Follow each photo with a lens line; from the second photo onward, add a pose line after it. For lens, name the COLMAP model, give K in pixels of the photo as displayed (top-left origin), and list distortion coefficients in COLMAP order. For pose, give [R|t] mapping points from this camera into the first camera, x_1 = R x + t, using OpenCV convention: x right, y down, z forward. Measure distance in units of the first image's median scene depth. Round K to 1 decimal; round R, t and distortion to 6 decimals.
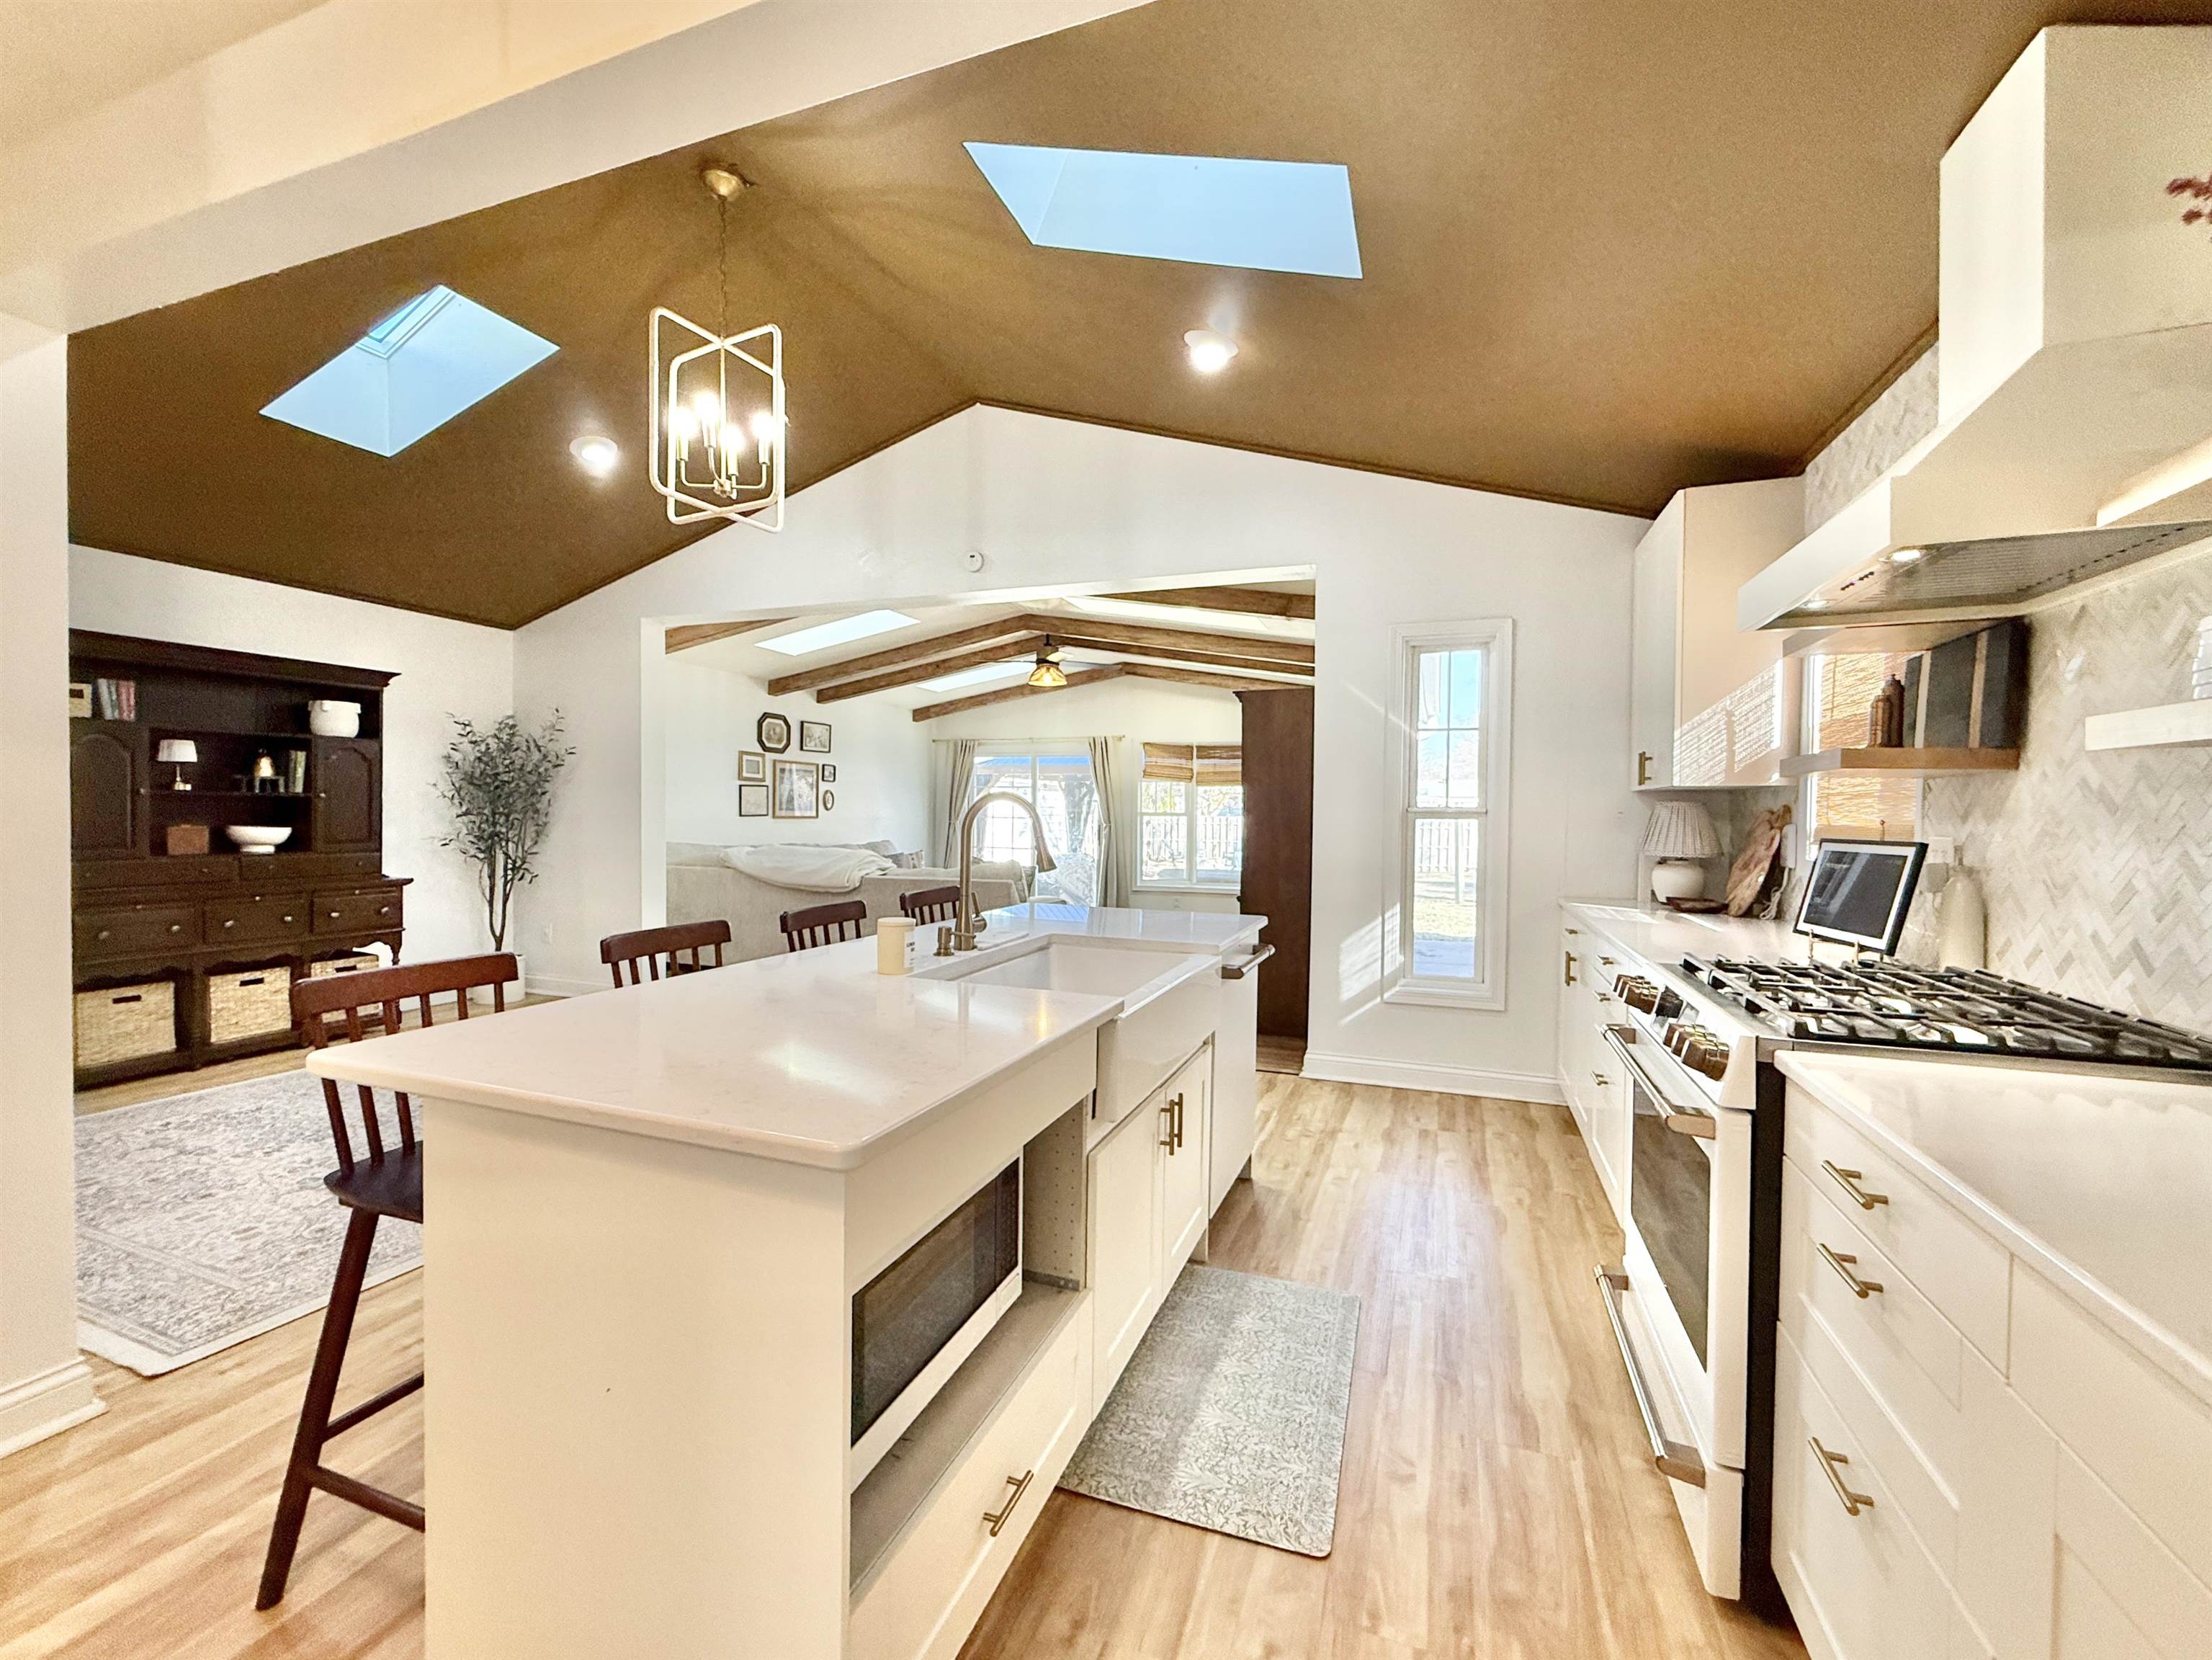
lens RADIAL K [[919.6, 0, 1098.7], [0, 919.6, 831.3], [0, 0, 1]] dist [-0.000264, -0.000822]
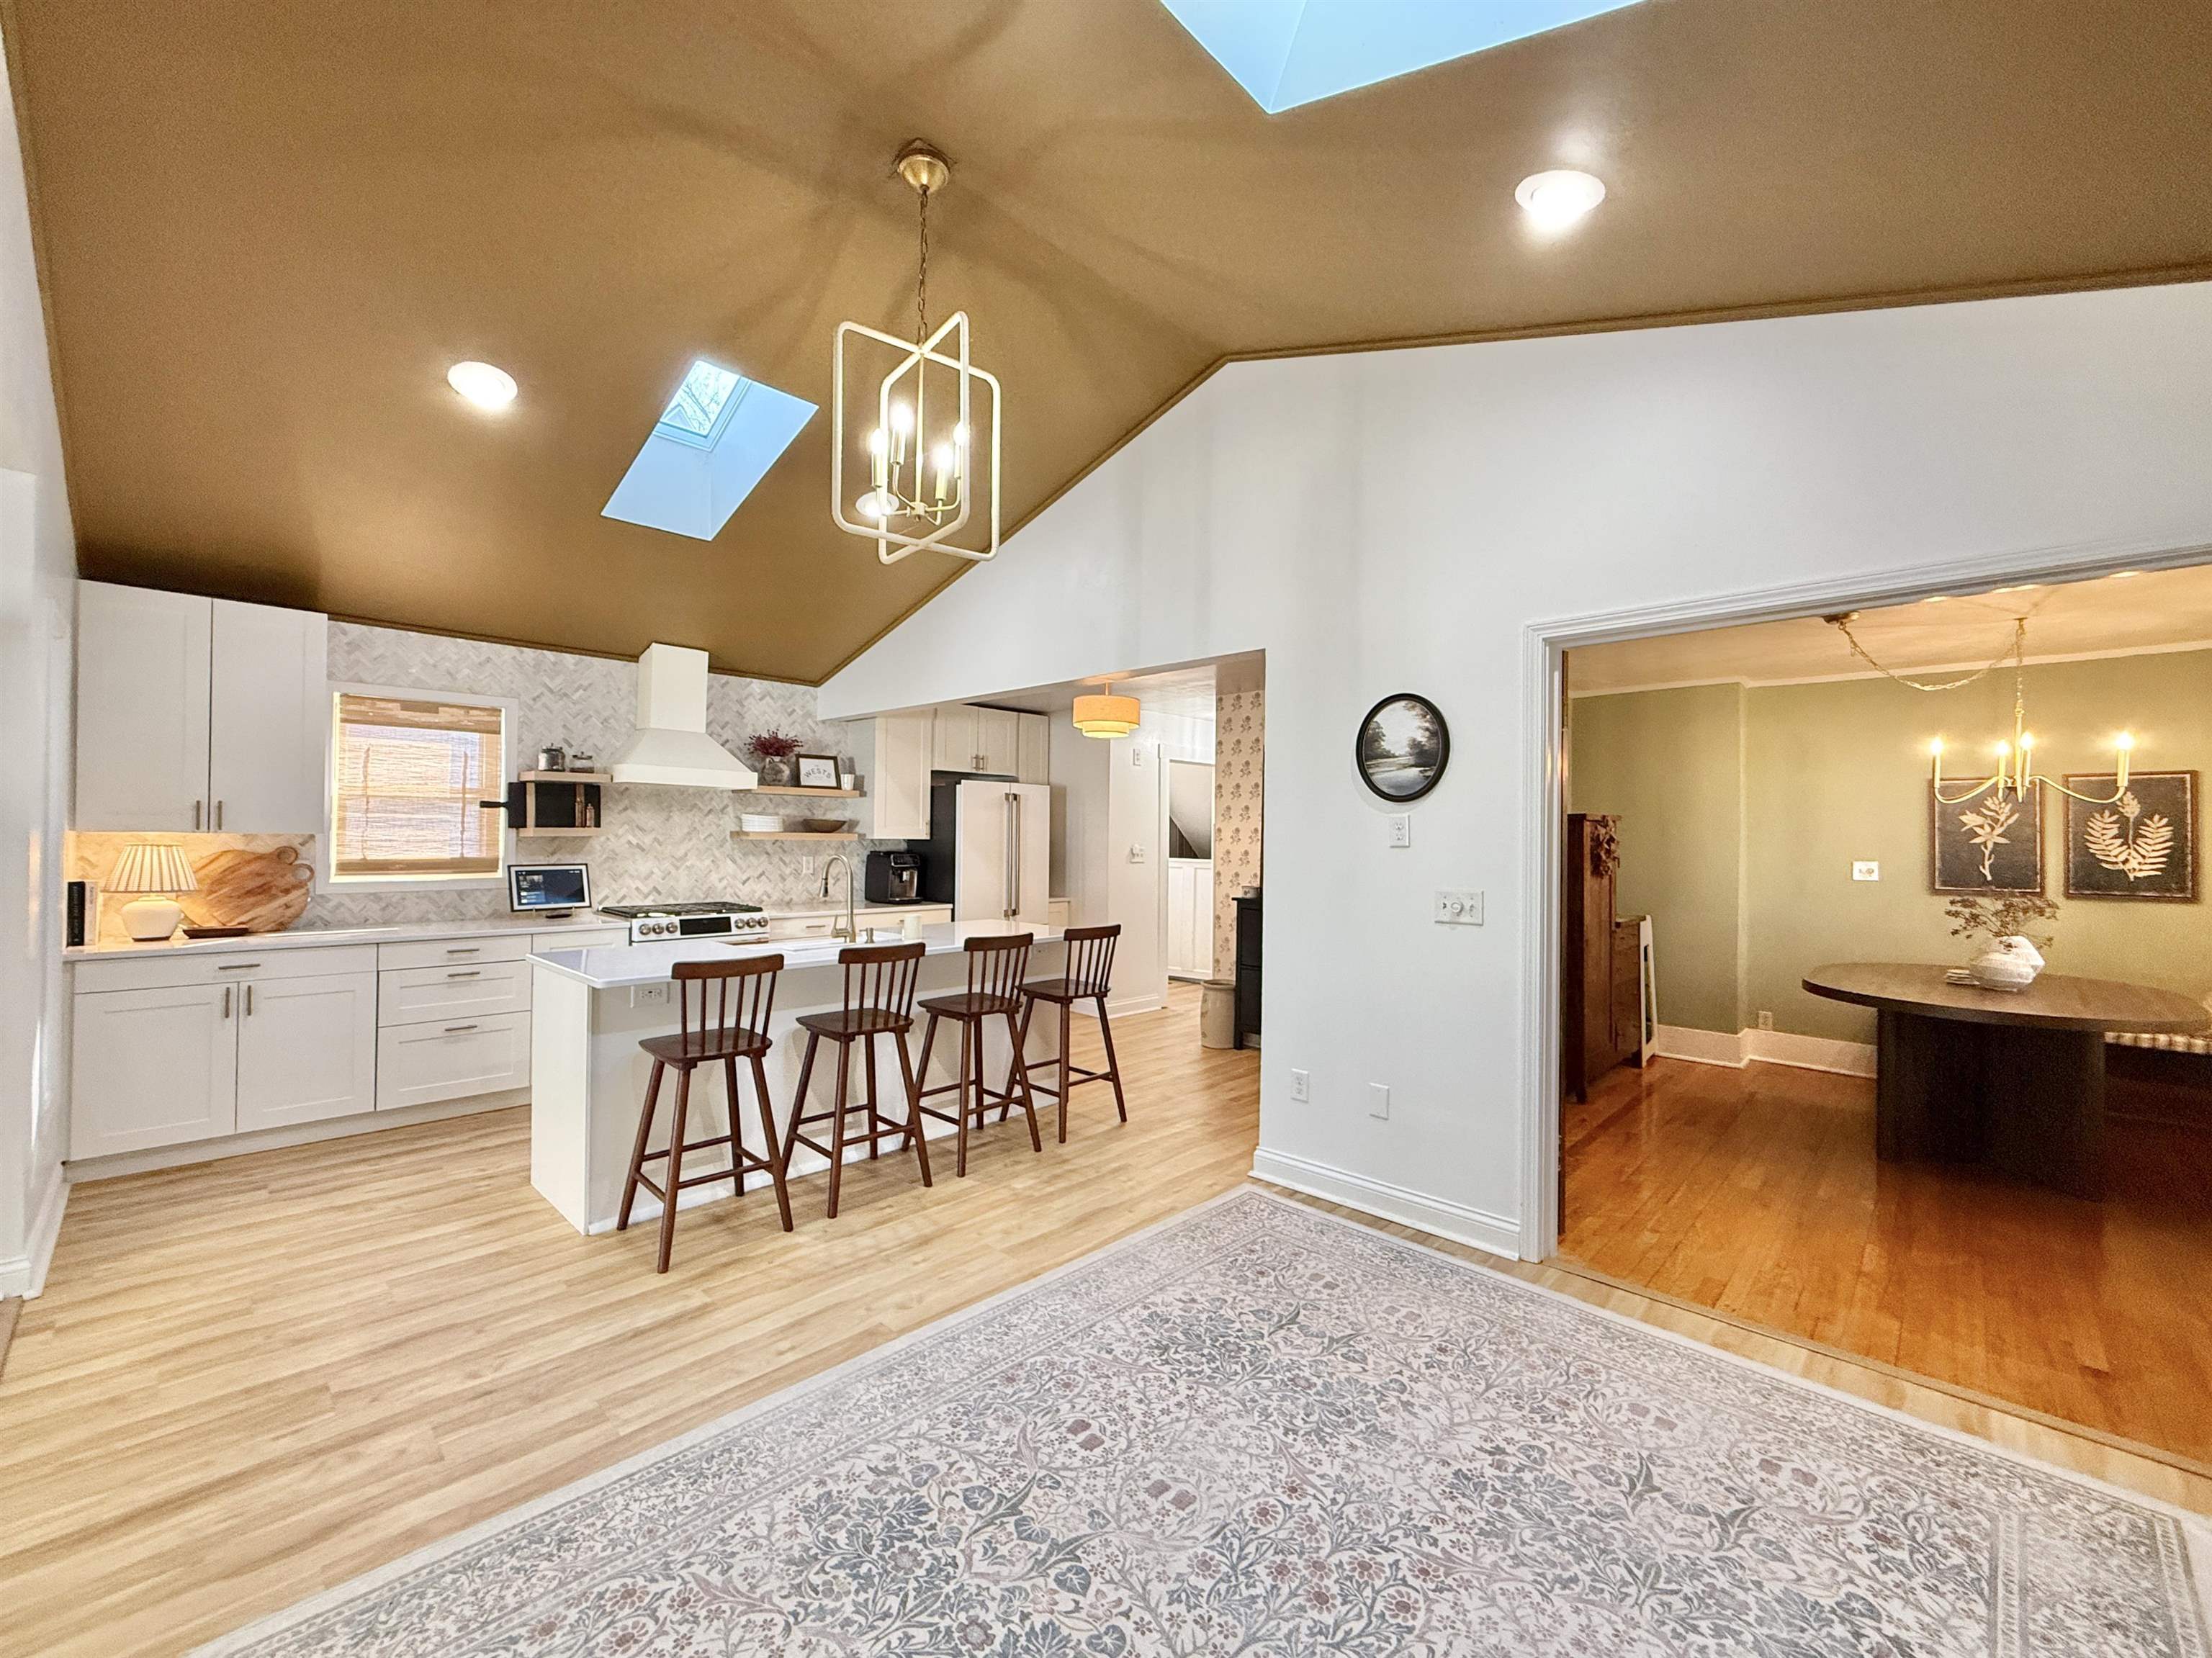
lens RADIAL K [[895.3, 0, 1092.5], [0, 895.3, 831.0], [0, 0, 1]] dist [0.000161, 0.000224]
pose [[-0.914433, -0.018878, 0.404296, -0.701868], [-0.012886, 0.999763, 0.017538, -0.069415], [-0.404531, 0.010827, -0.914460, 1.325824]]
